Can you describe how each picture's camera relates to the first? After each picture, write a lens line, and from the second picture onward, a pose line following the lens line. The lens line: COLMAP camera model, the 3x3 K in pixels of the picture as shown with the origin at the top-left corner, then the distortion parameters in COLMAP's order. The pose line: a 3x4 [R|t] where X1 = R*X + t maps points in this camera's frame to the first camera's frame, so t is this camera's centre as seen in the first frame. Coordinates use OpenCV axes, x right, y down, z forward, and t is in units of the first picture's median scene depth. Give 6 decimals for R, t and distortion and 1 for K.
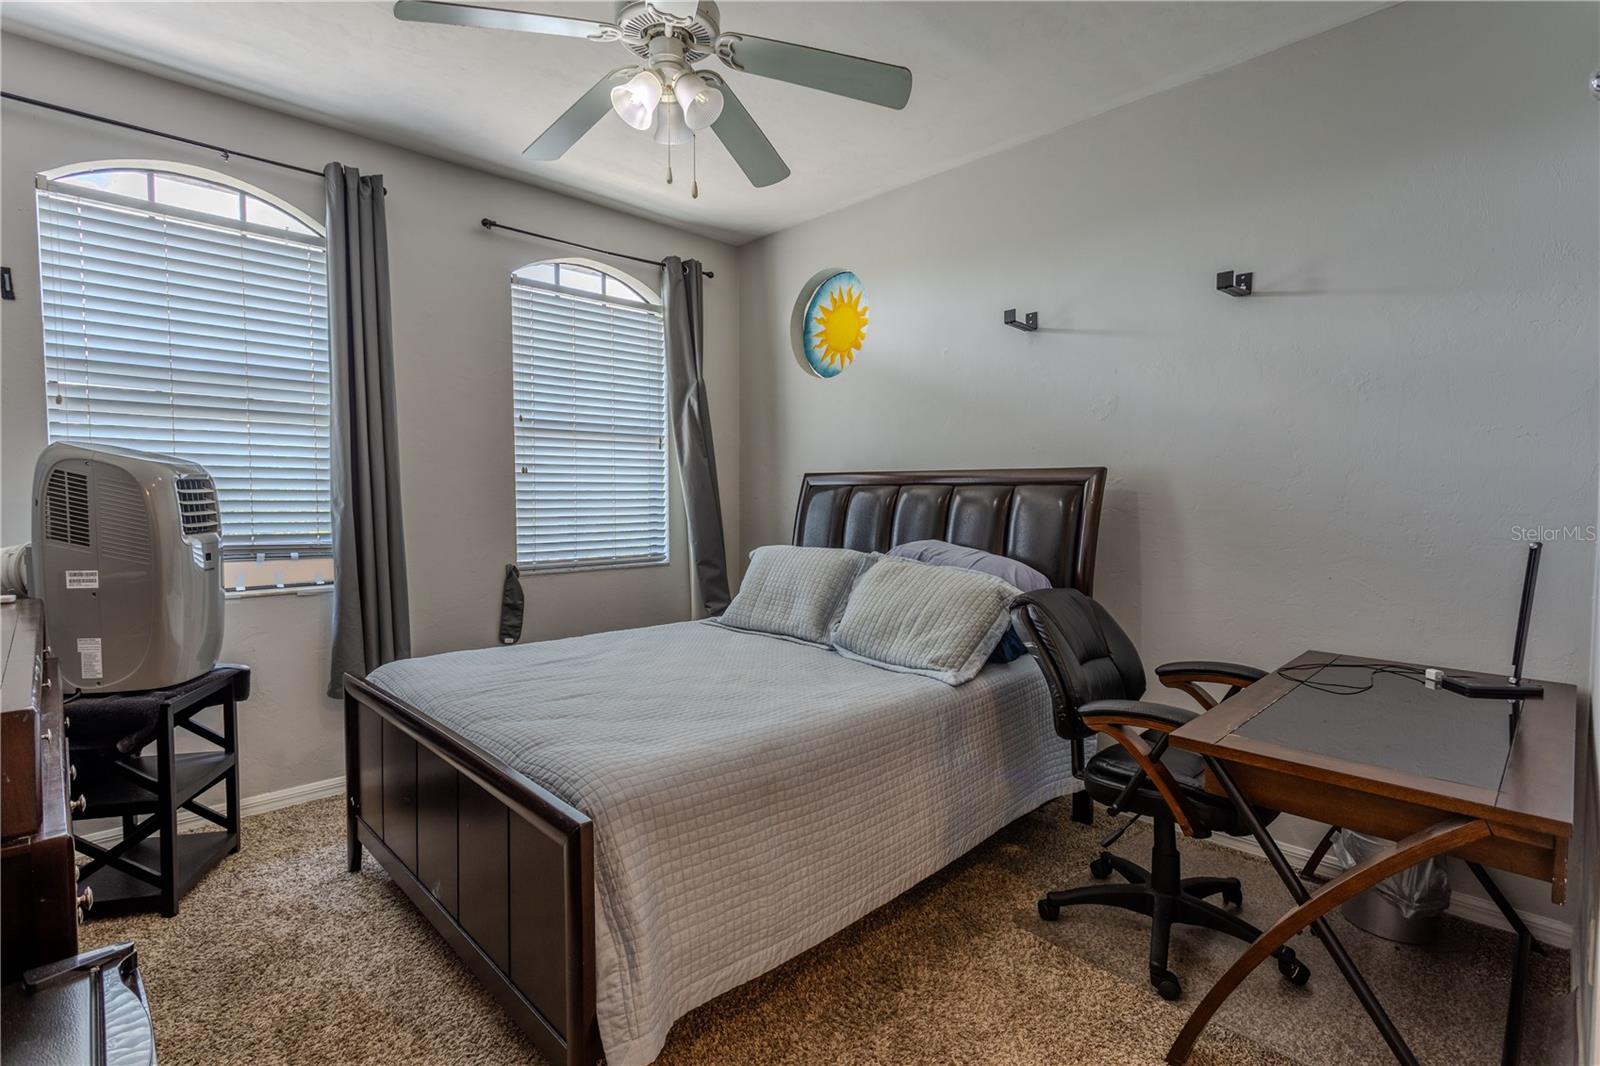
lens RADIAL K [[772.0, 0, 801.8], [0, 772.0, 530.1], [0, 0, 1]] dist [0.002490, 0.002746]
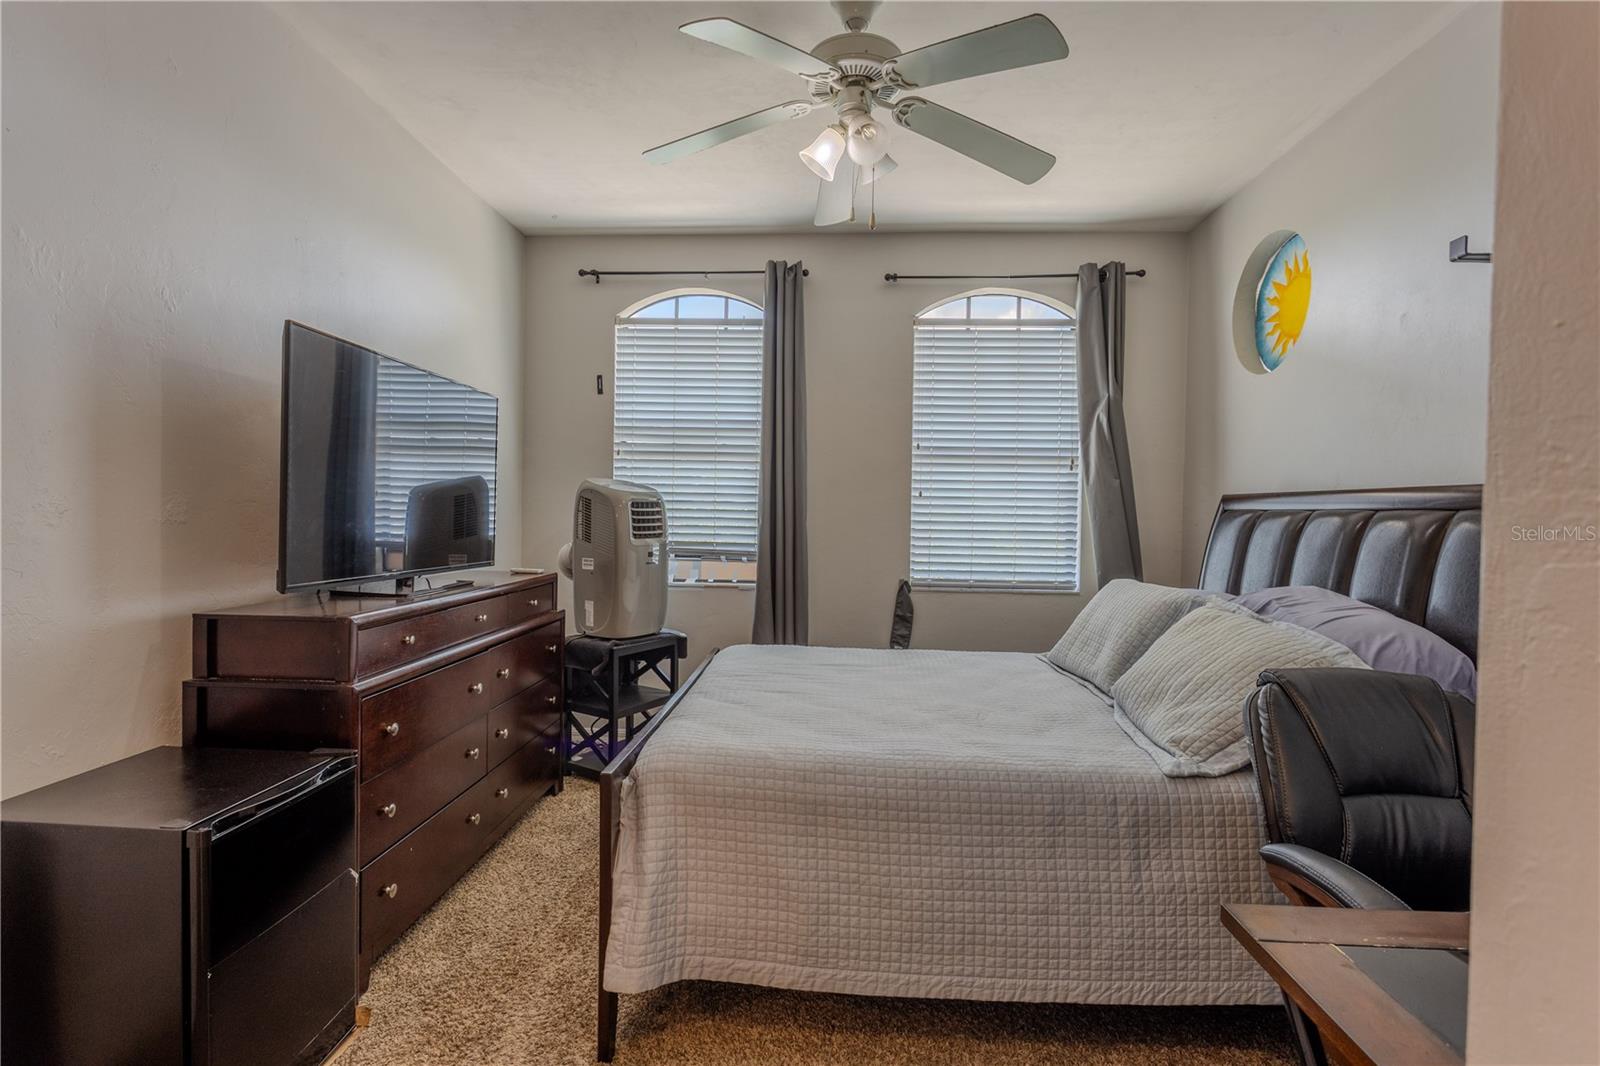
lens RADIAL K [[772.0, 0, 804.4], [0, 772.0, 529.0], [0, 0, 1]] dist [0.002490, 0.002746]
pose [[0.673130, 0.024973, -0.739103, 0.401870], [-0.050042, 0.998677, -0.011832, -0.008538], [0.737829, 0.044950, 0.673489, 0.178185]]
